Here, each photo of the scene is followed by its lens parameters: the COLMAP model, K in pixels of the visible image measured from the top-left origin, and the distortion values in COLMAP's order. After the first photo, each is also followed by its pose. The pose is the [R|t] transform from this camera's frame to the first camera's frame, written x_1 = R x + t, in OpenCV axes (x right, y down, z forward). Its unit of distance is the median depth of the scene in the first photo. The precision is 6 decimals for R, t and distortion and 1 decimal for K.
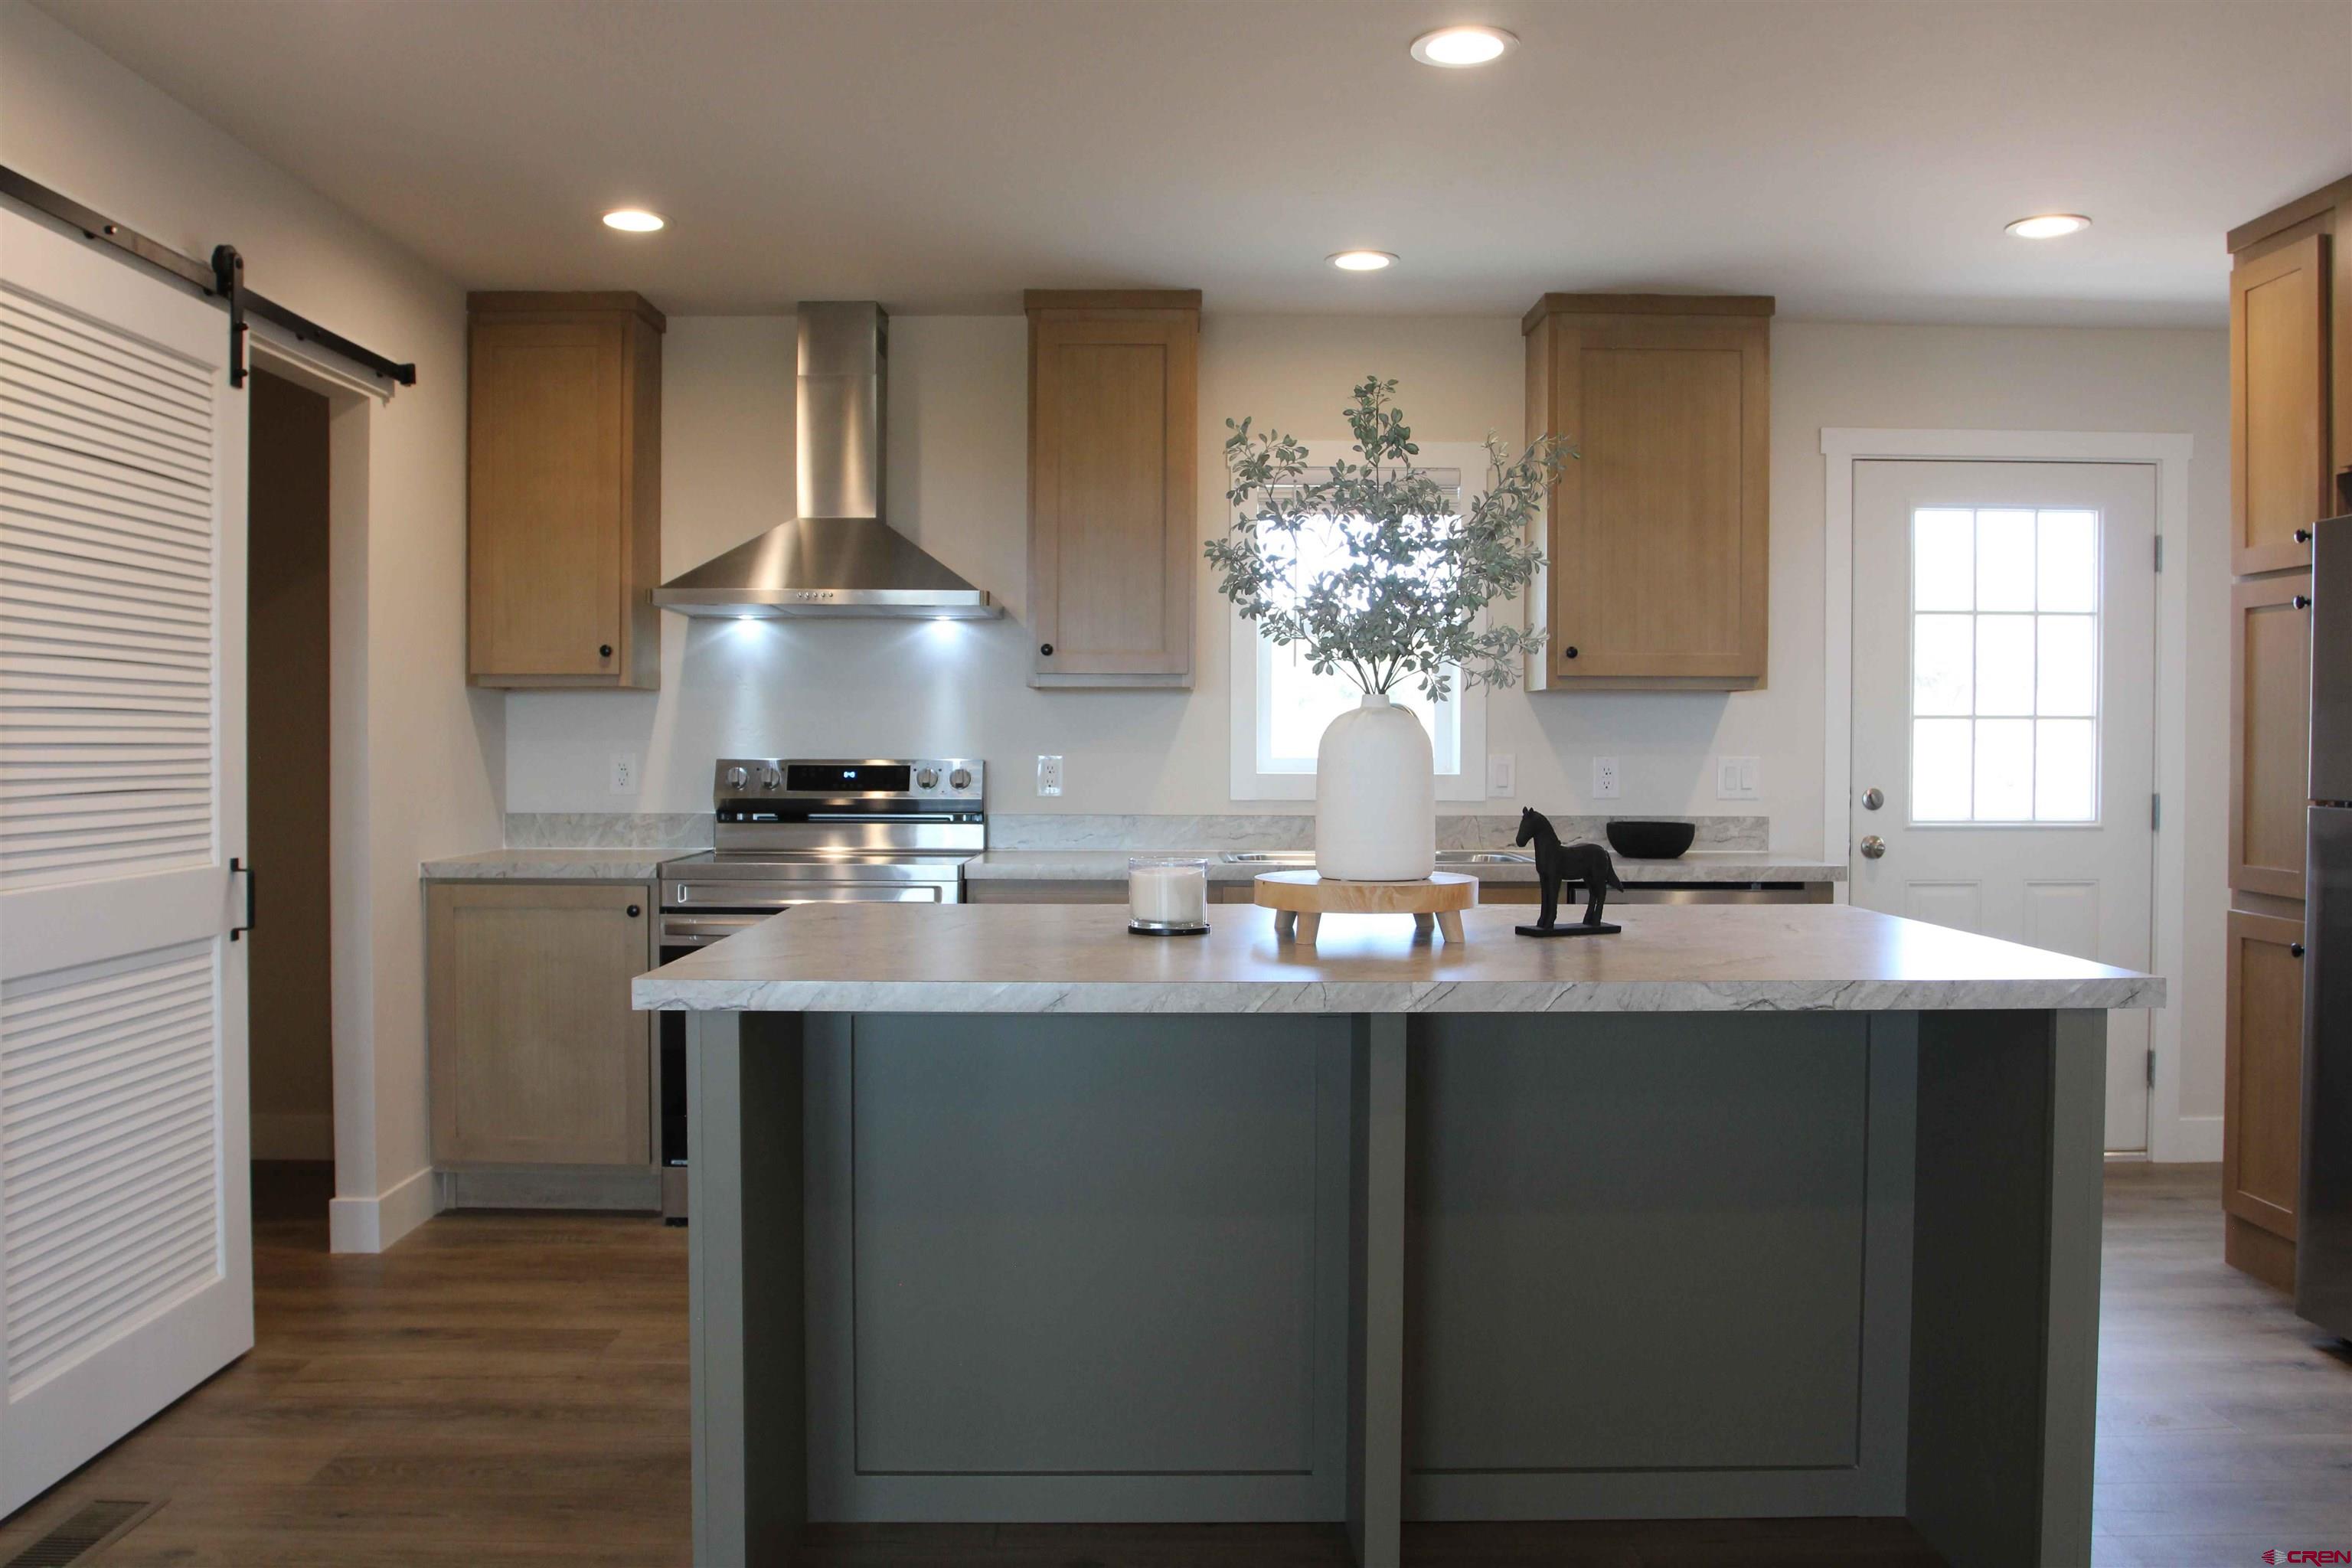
lens RADIAL K [[1840.2, 0, 1167.7], [0, 1840.2, 790.9], [0, 0, 1]] dist [-0.108908, 0.074155]
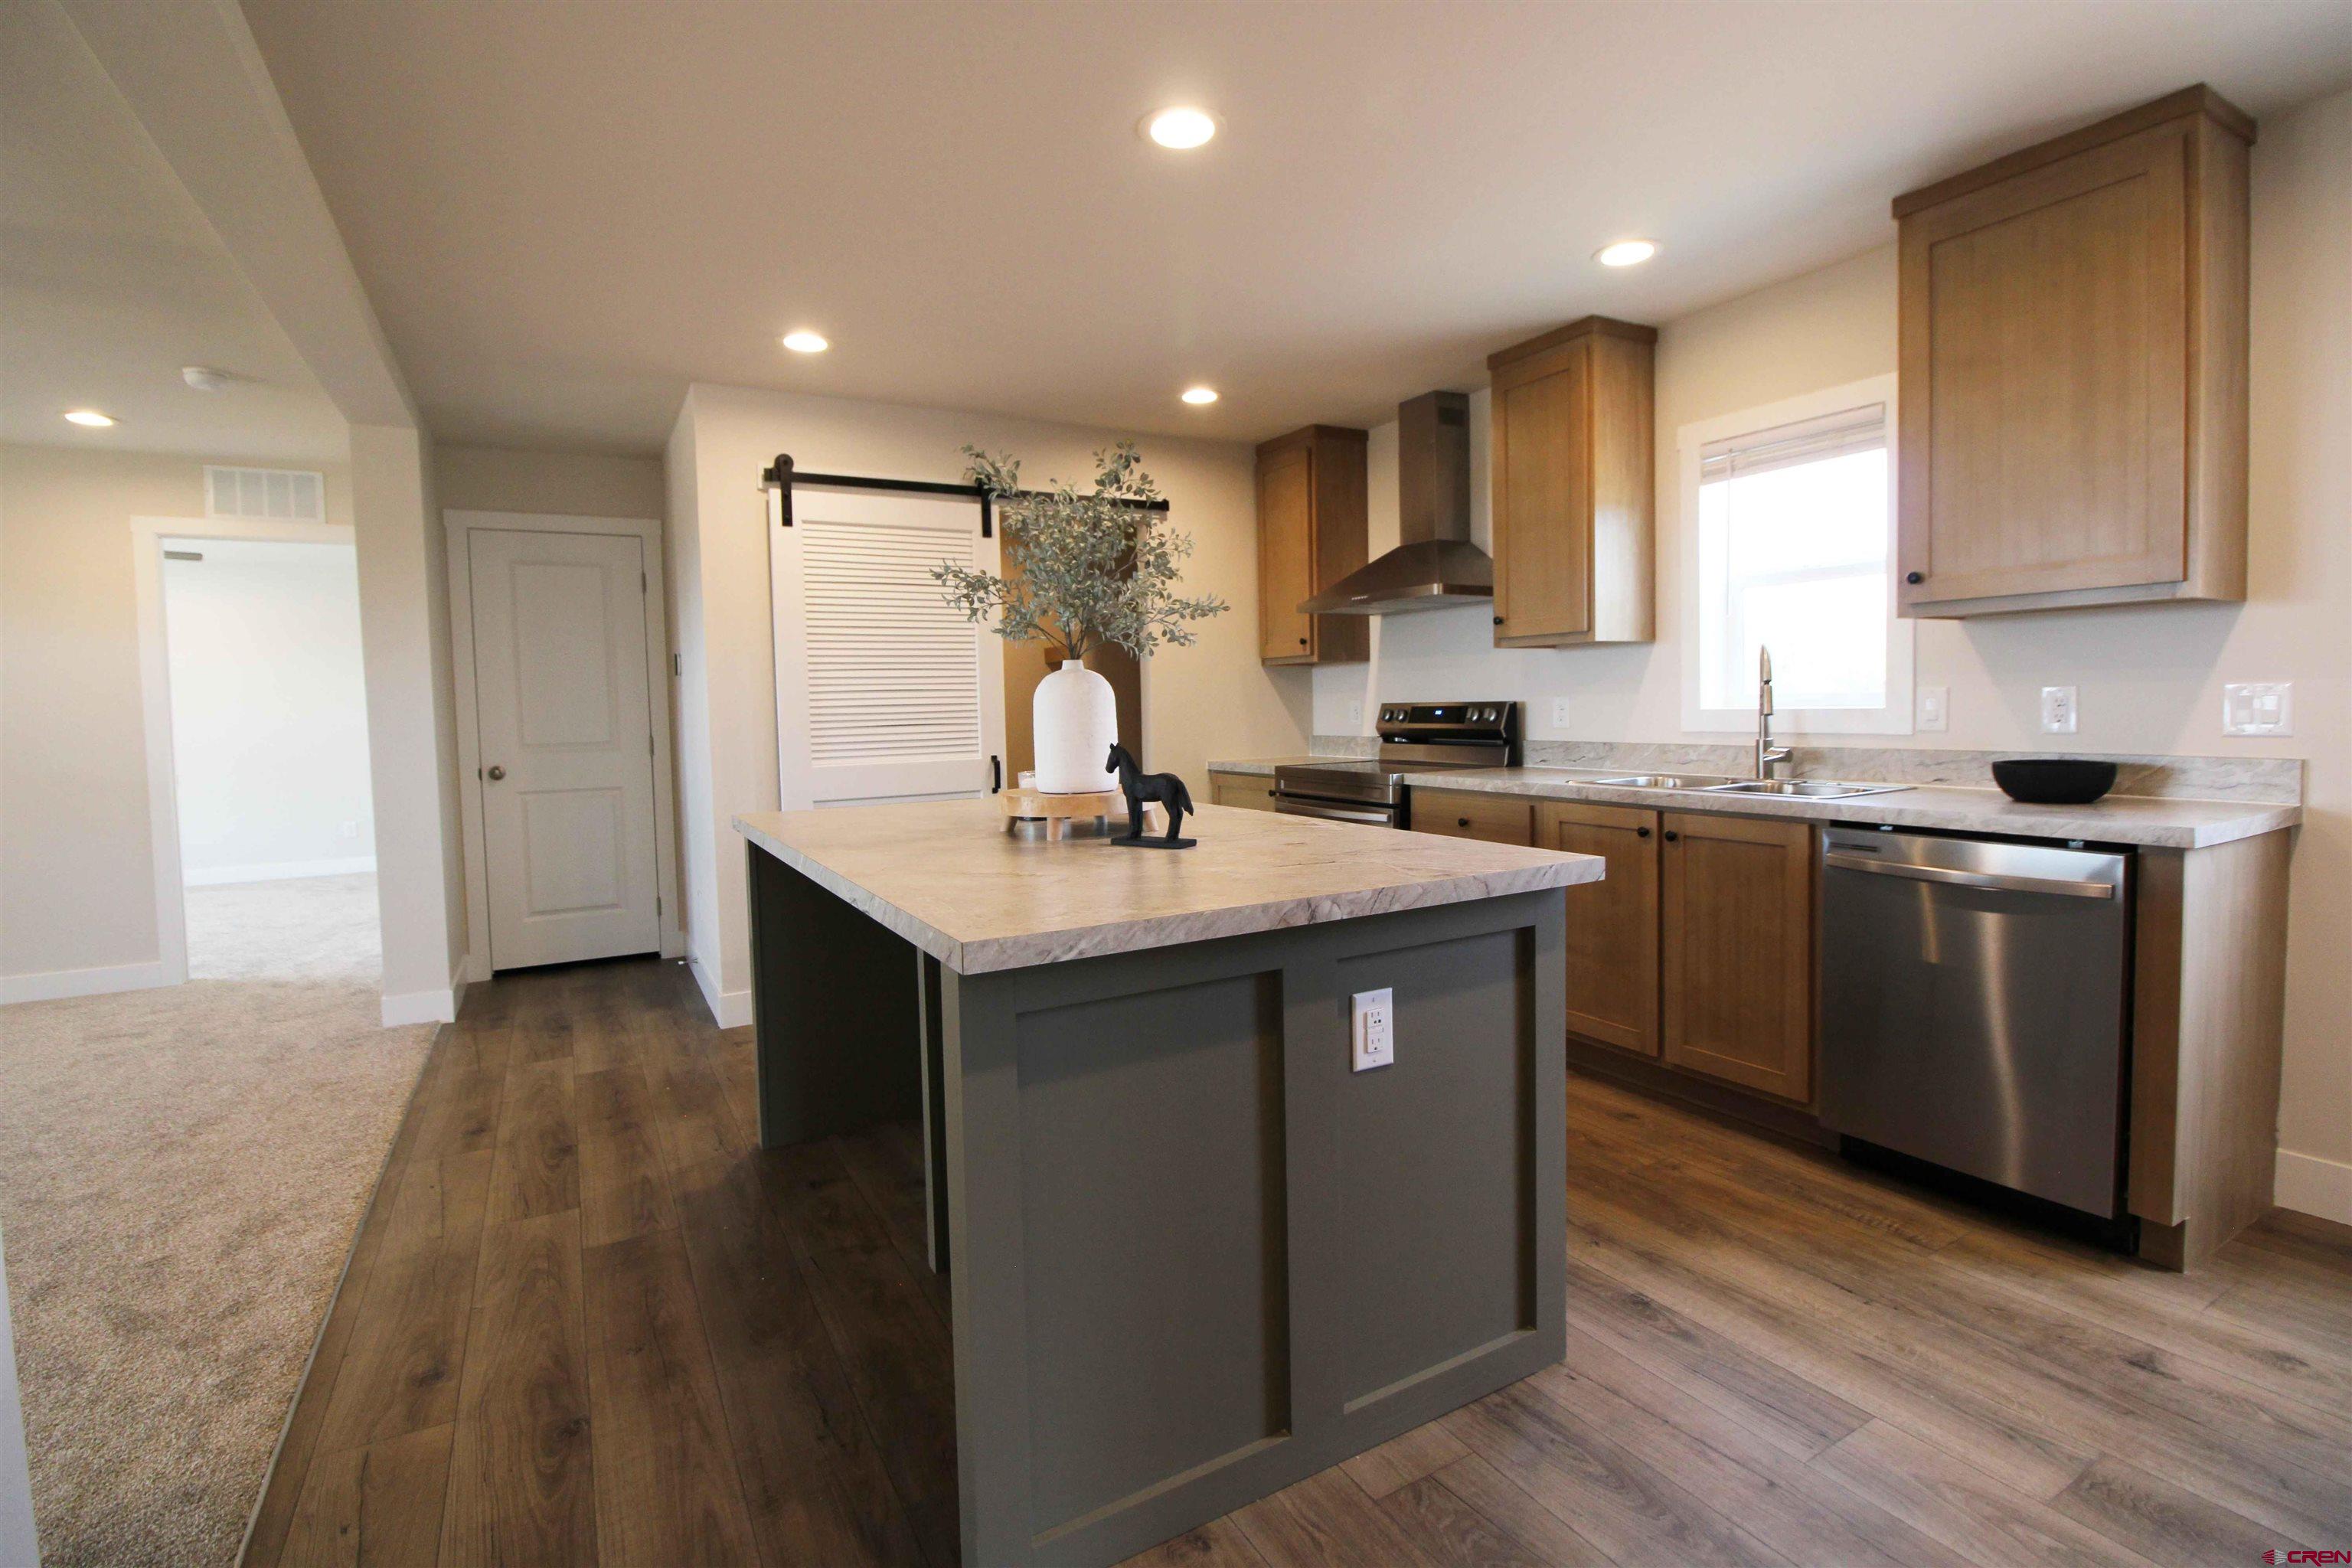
lens RADIAL K [[1081.9, 0, 1176.5], [0, 1081.9, 757.0], [0, 0, 1]] dist [0.002528, -0.015250]
pose [[0.489639, 0.028452, -0.871461, 0.560780], [0.003725, 0.999390, 0.034722, -0.004583], [0.871917, -0.020248, 0.489234, 0.423168]]
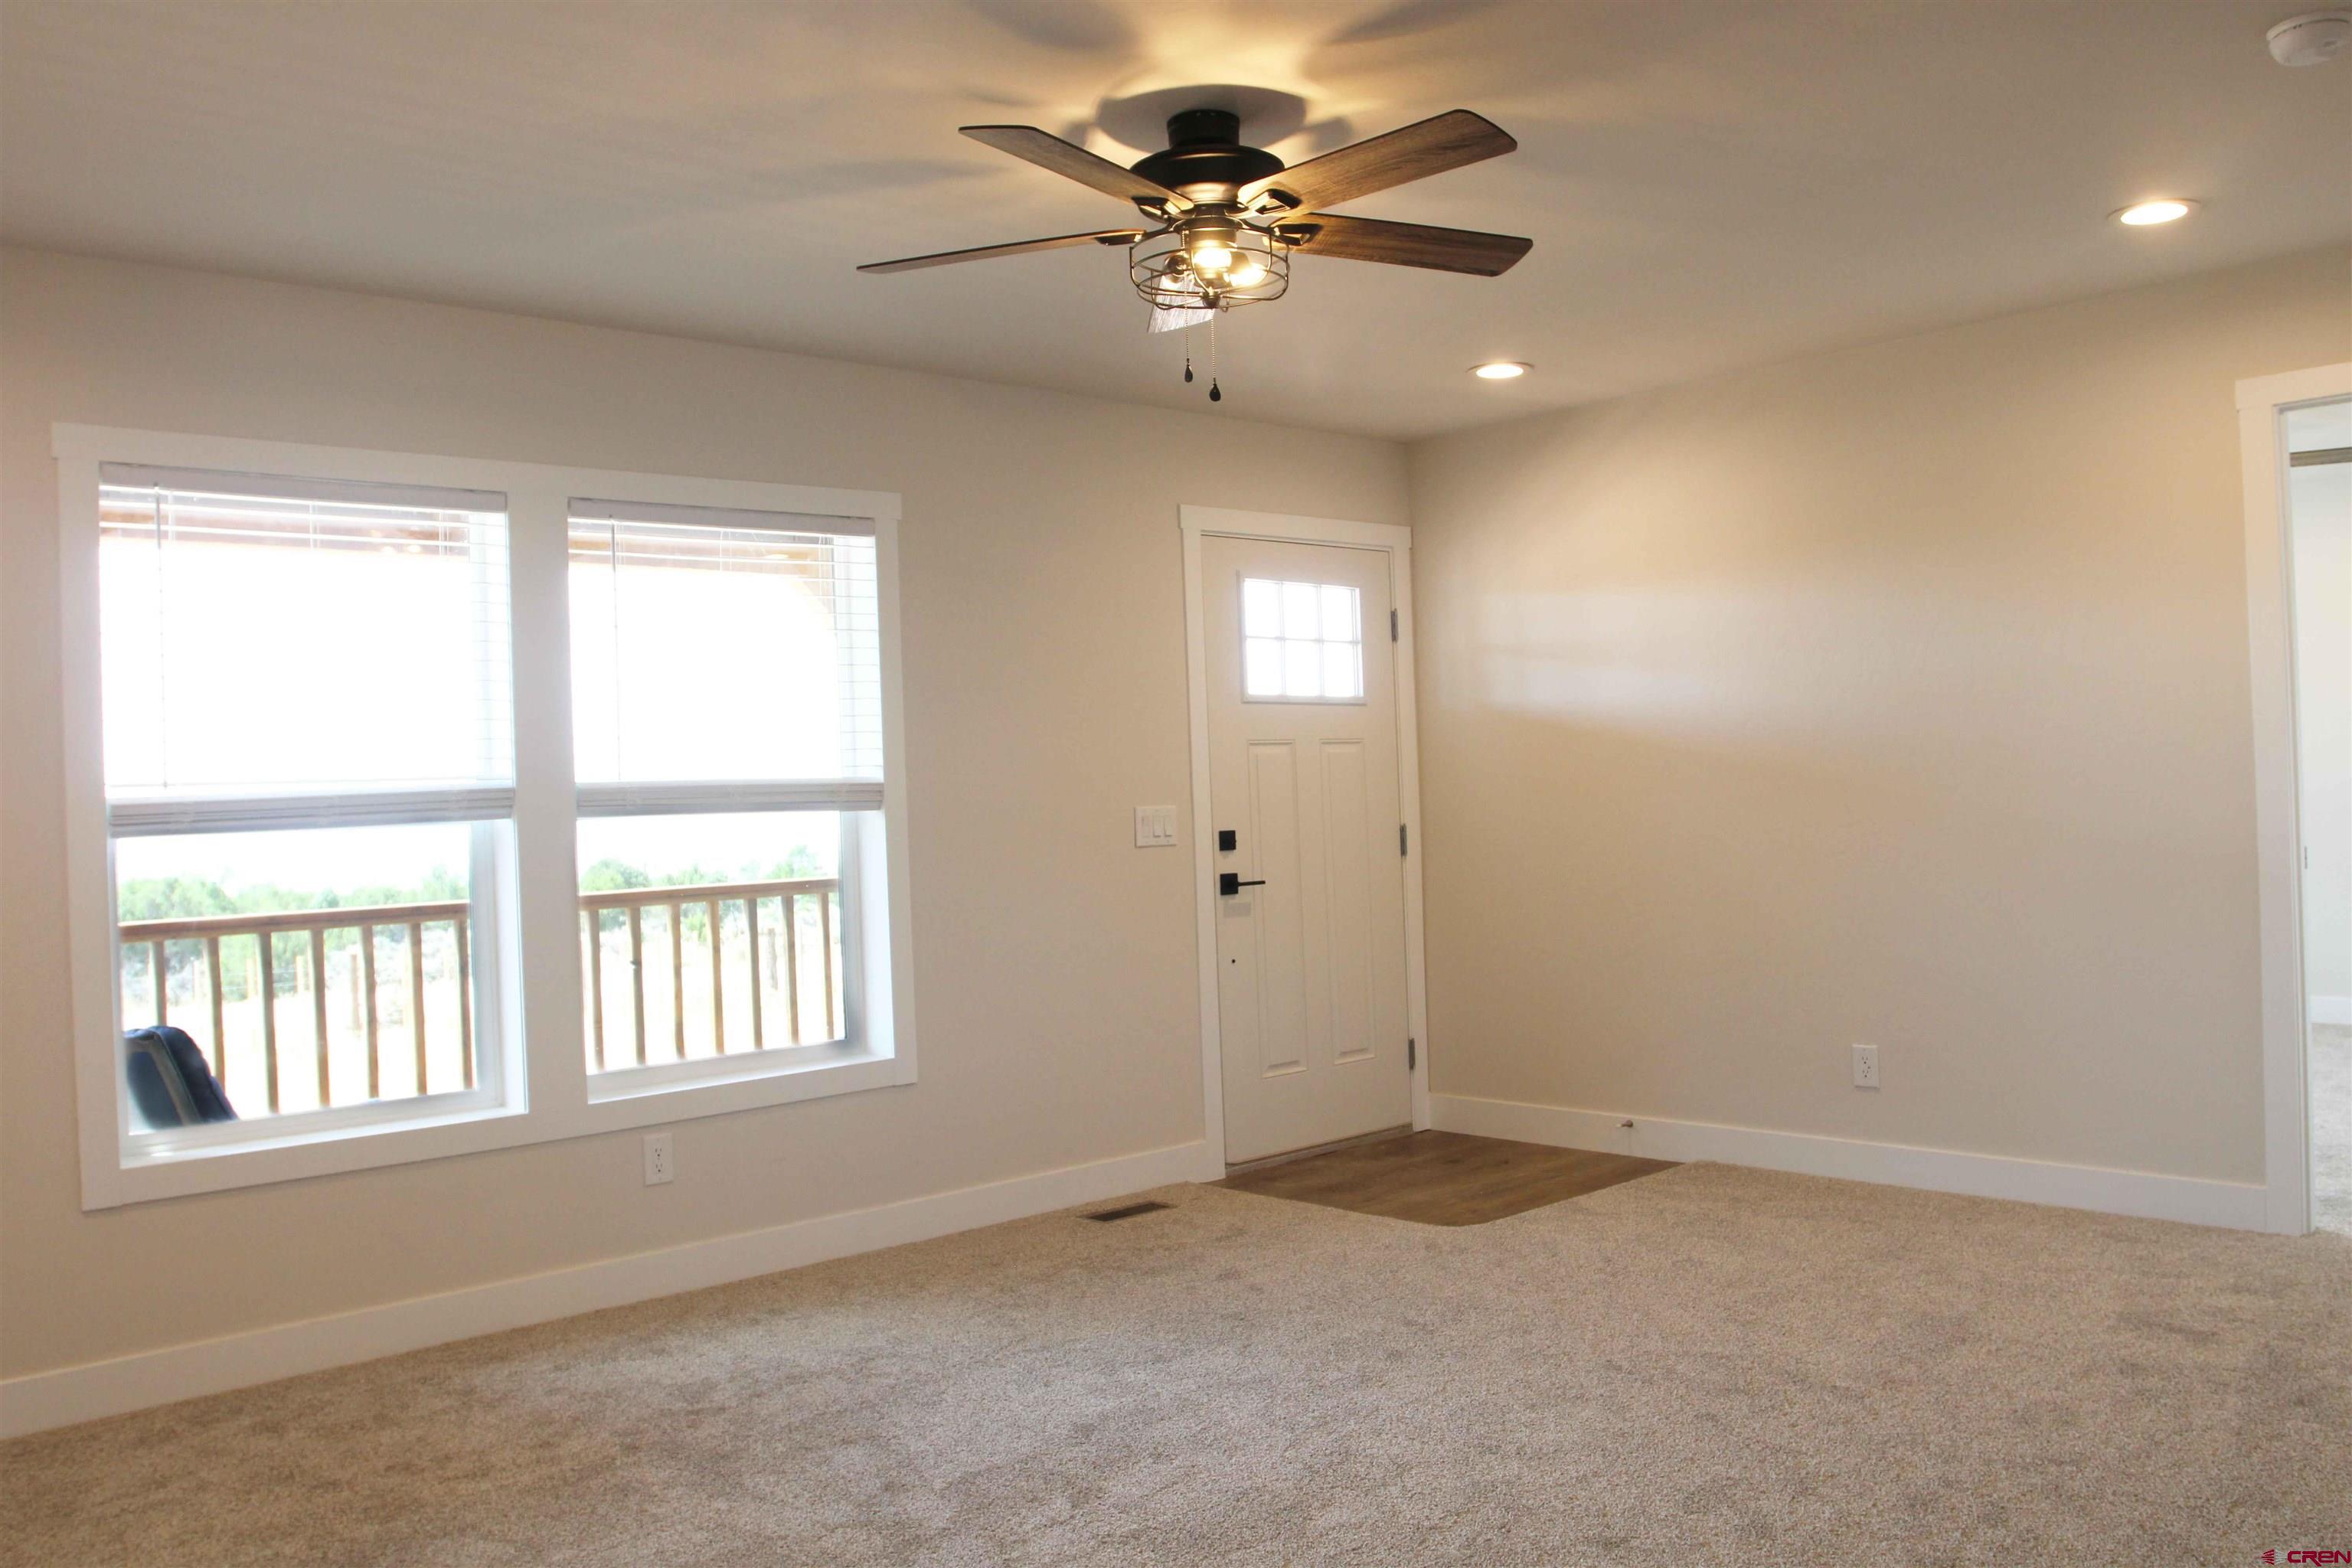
lens RADIAL K [[1840.2, 0, 1167.7], [0, 1840.2, 790.9], [0, 0, 1]] dist [-0.108908, 0.074155]
pose [[-0.750463, 0.023357, -0.660499, 0.228100], [0.019565, 0.999722, 0.013123, -0.008530], [0.660622, -0.003074, -0.750712, 0.391944]]
